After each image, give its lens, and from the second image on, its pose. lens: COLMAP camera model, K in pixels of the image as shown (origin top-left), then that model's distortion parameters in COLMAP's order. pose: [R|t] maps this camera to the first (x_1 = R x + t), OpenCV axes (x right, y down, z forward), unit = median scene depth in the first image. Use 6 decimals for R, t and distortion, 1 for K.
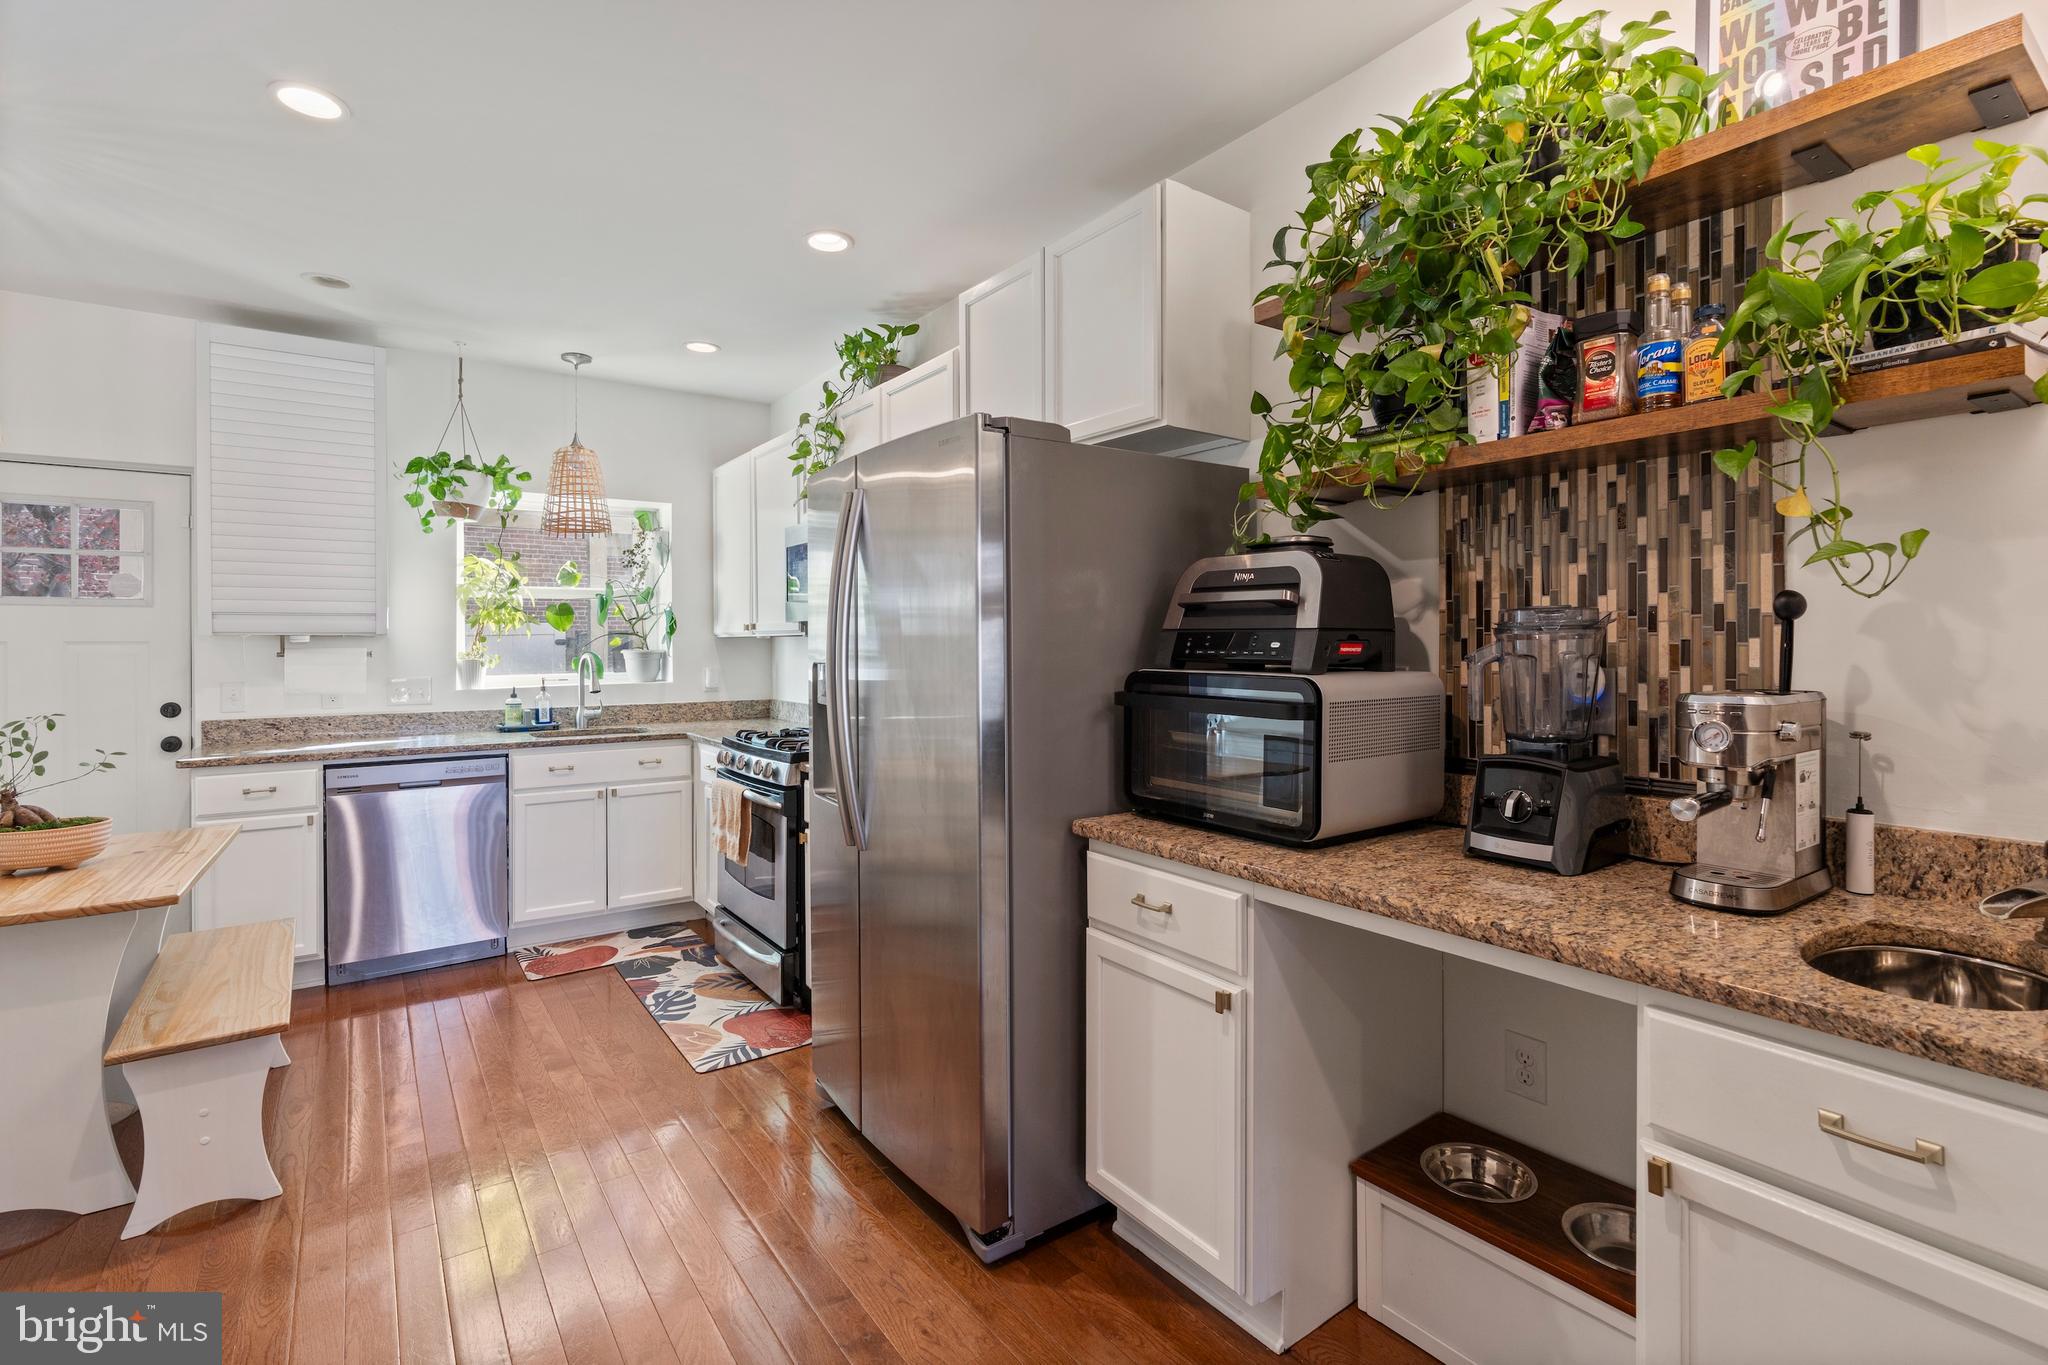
lens RADIAL K [[926.4, 0, 1021.4], [0, 926.4, 648.3], [0, 0, 1]] dist [-0.010497, 0.003676]
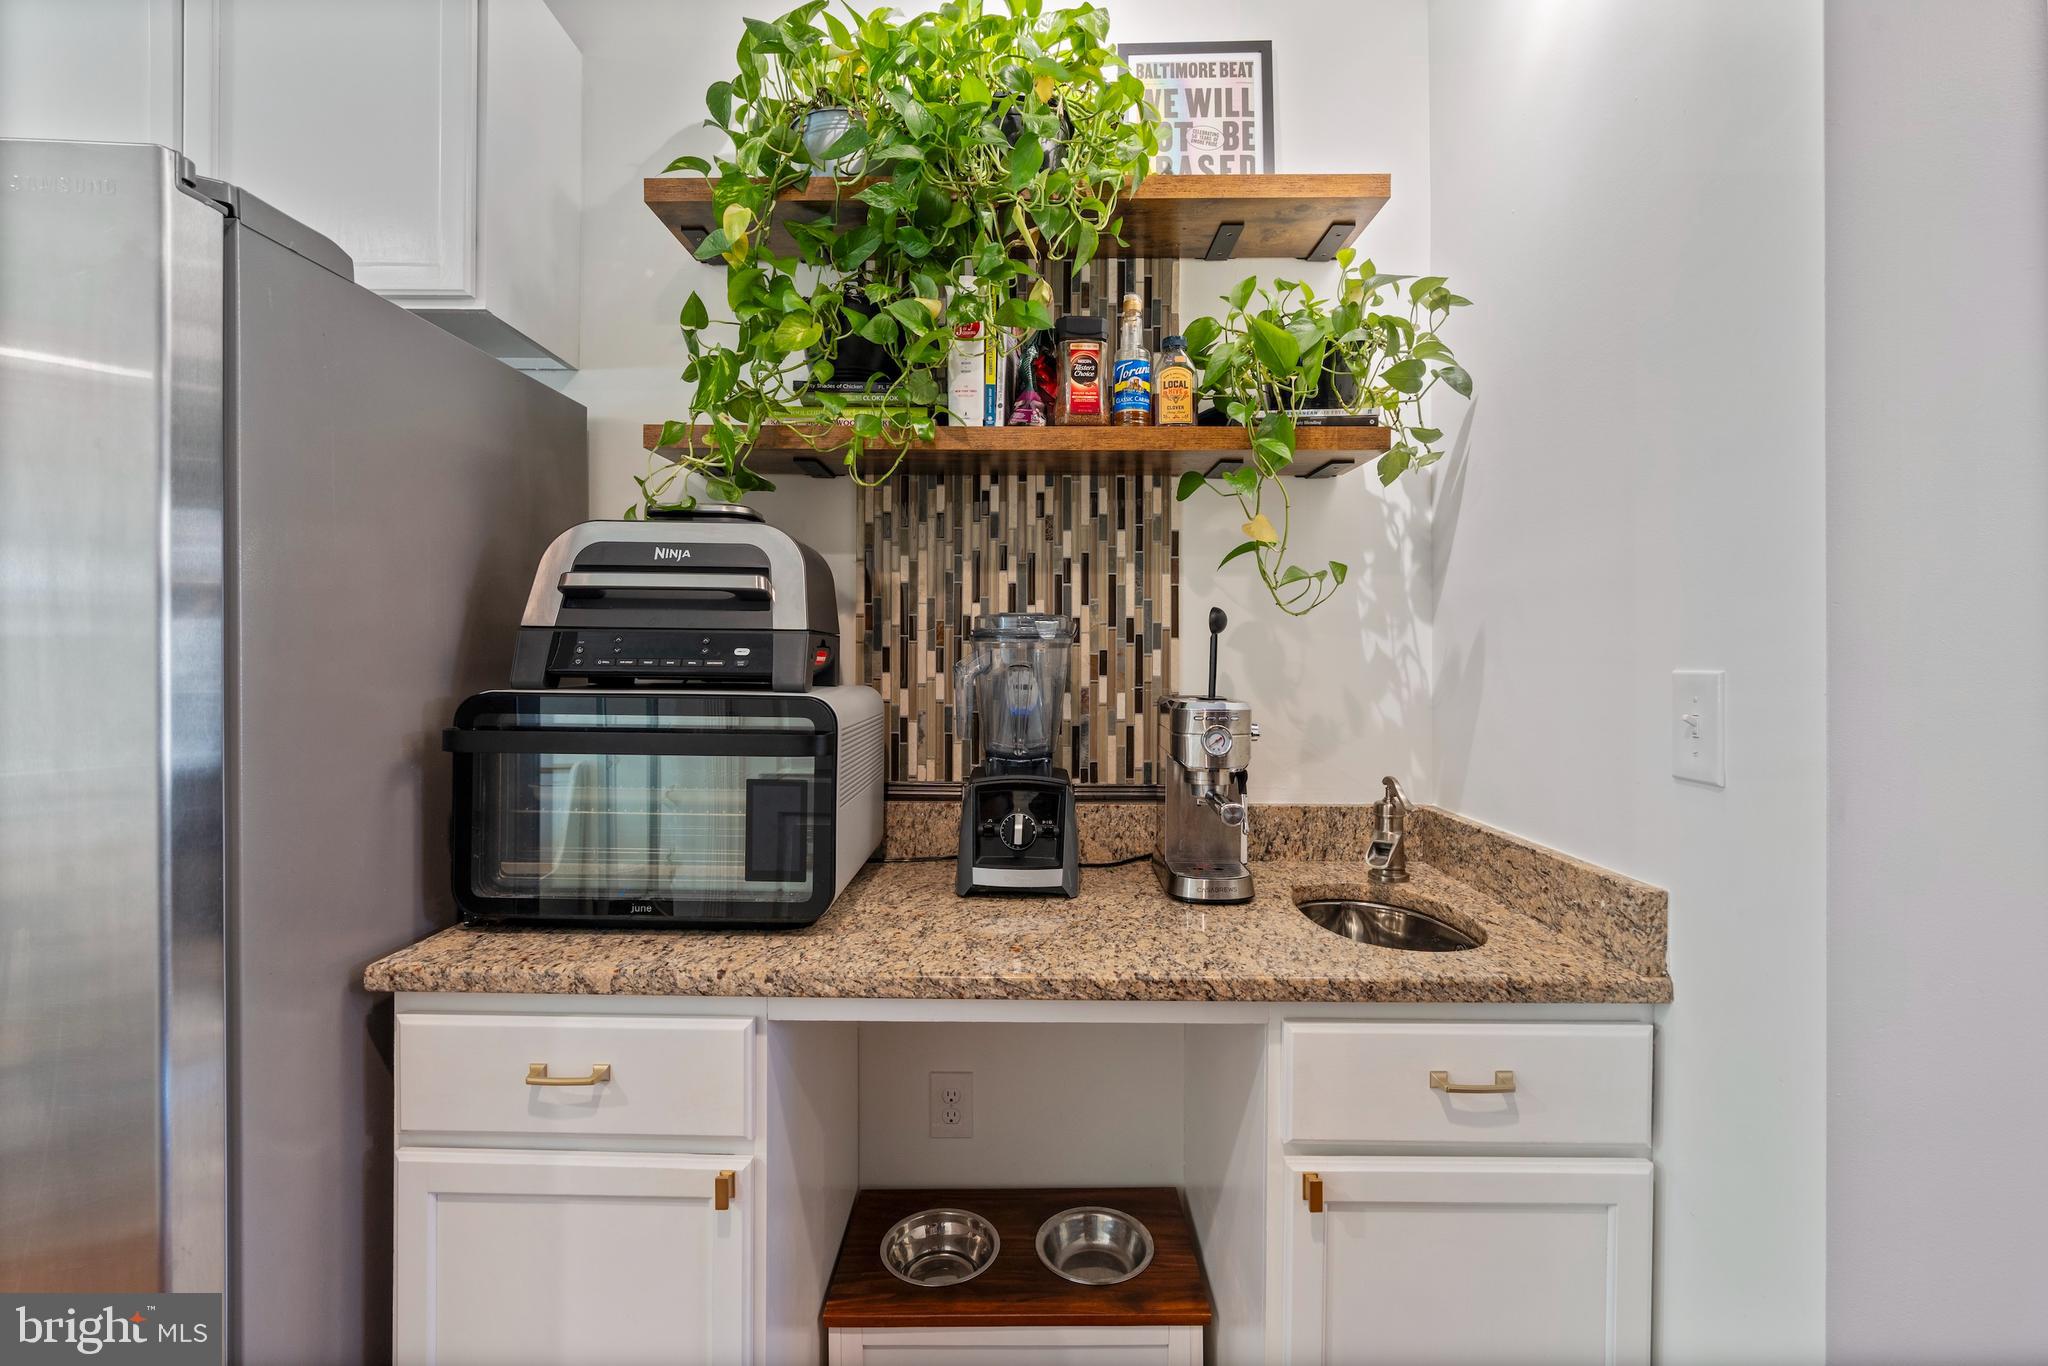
lens RADIAL K [[926.4, 0, 1026.3], [0, 926.4, 660.4], [0, 0, 1]] dist [-0.010497, 0.003676]
pose [[0.589991, 0.002302, 0.807407, -0.164073], [-0.001668, 0.999997, -0.001632, 0.003410], [-0.807408, -0.000384, 0.589993, 0.378725]]
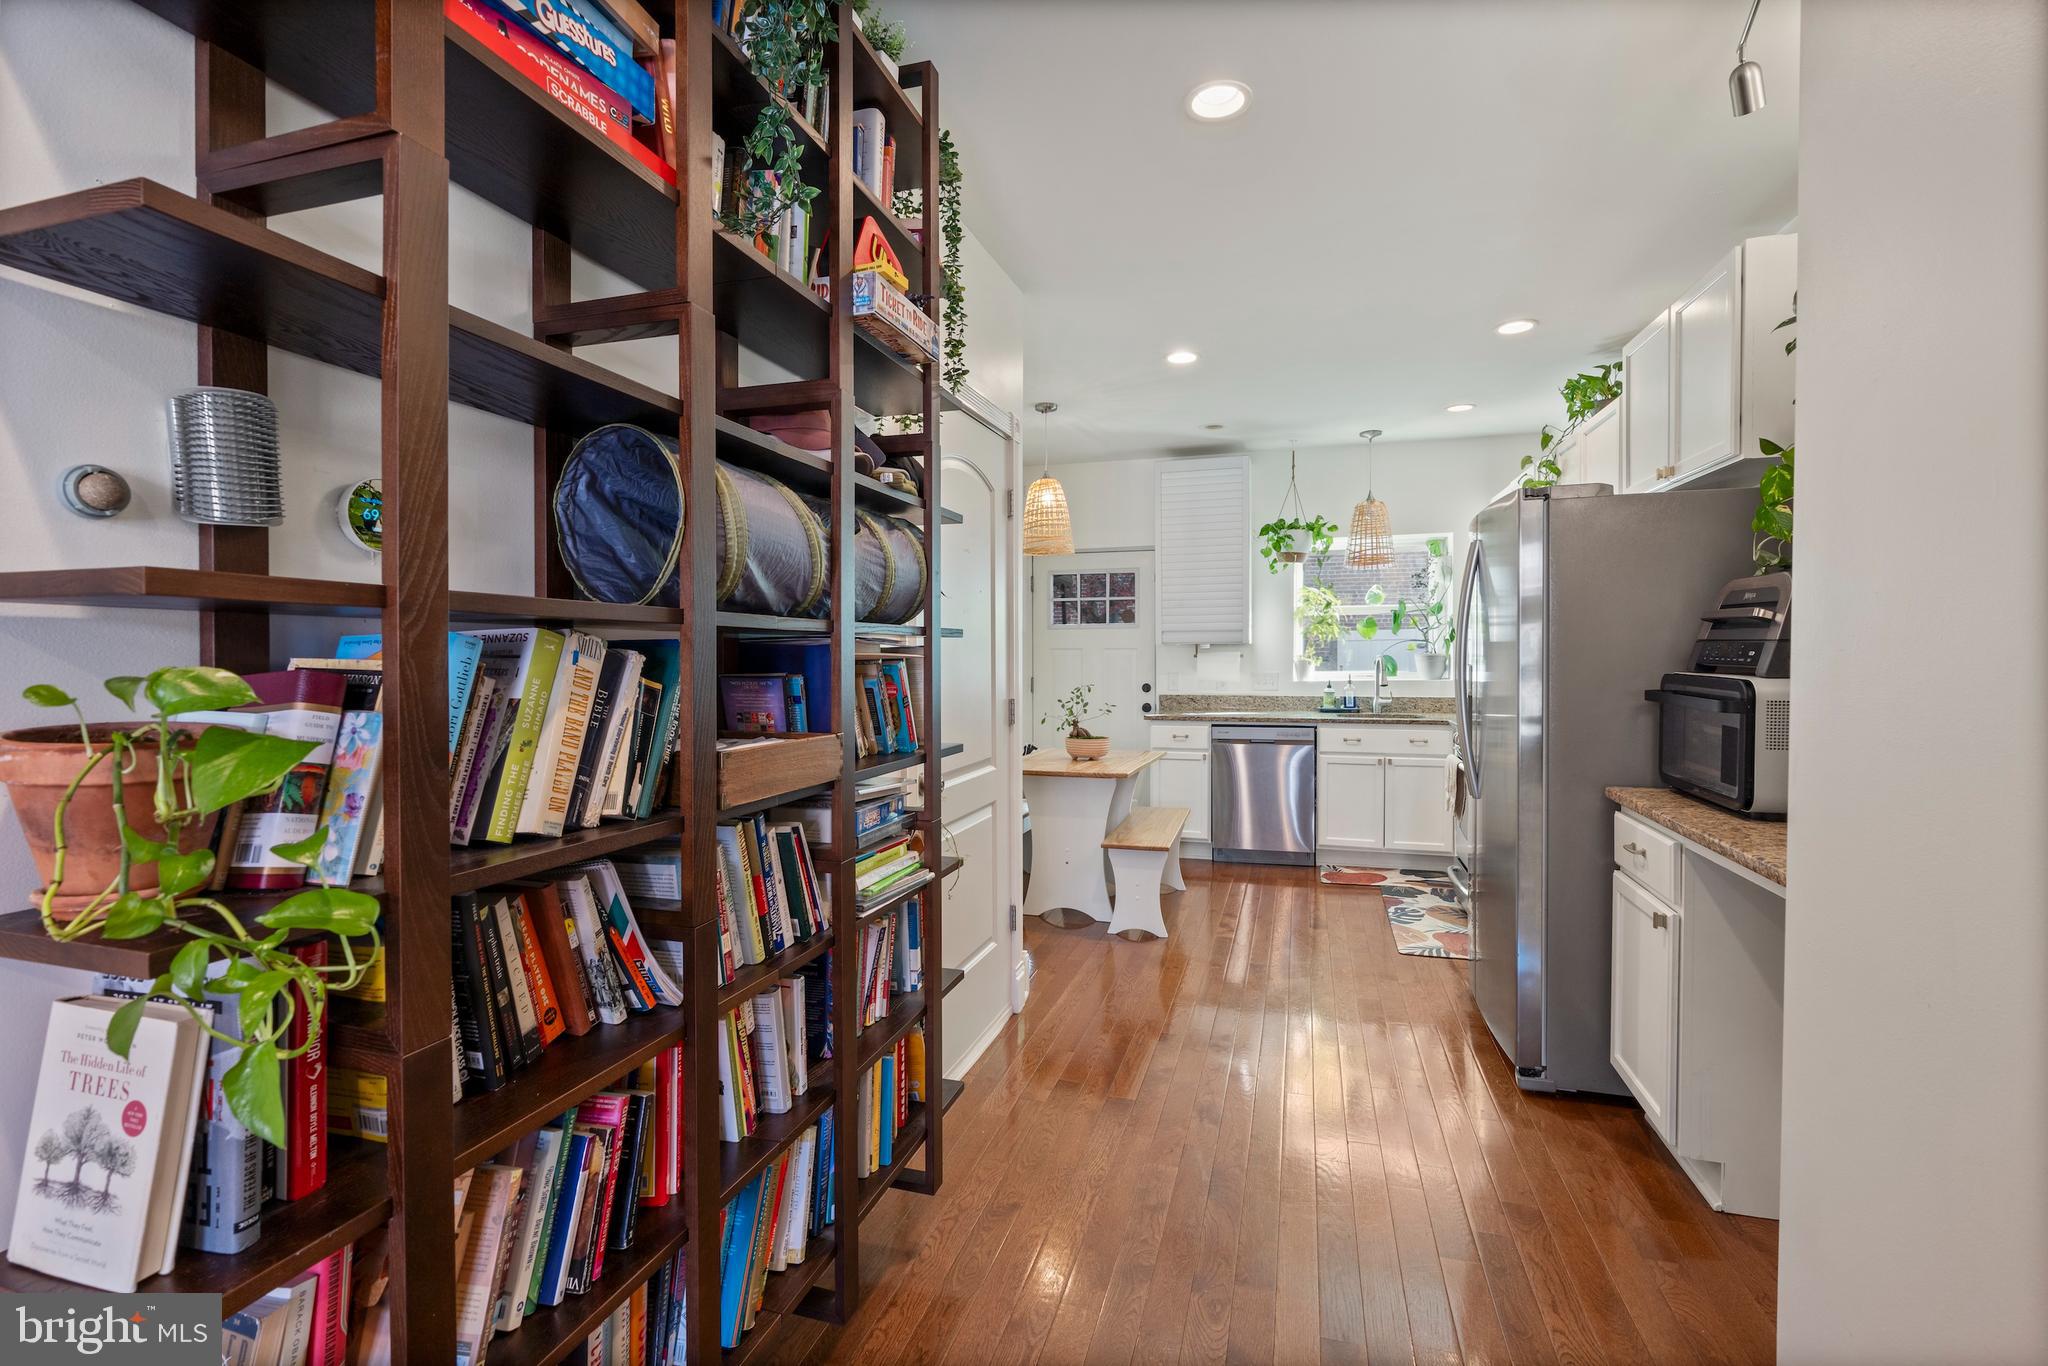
lens RADIAL K [[926.4, 0, 1028.2], [0, 926.4, 664.2], [0, 0, 1]] dist [-0.010497, 0.003676]
pose [[0.610960, 0.012211, -0.791568, 0.617058], [-0.000232, 0.999884, 0.015245, -0.006631], [0.791662, -0.009131, 0.610891, -0.461599]]
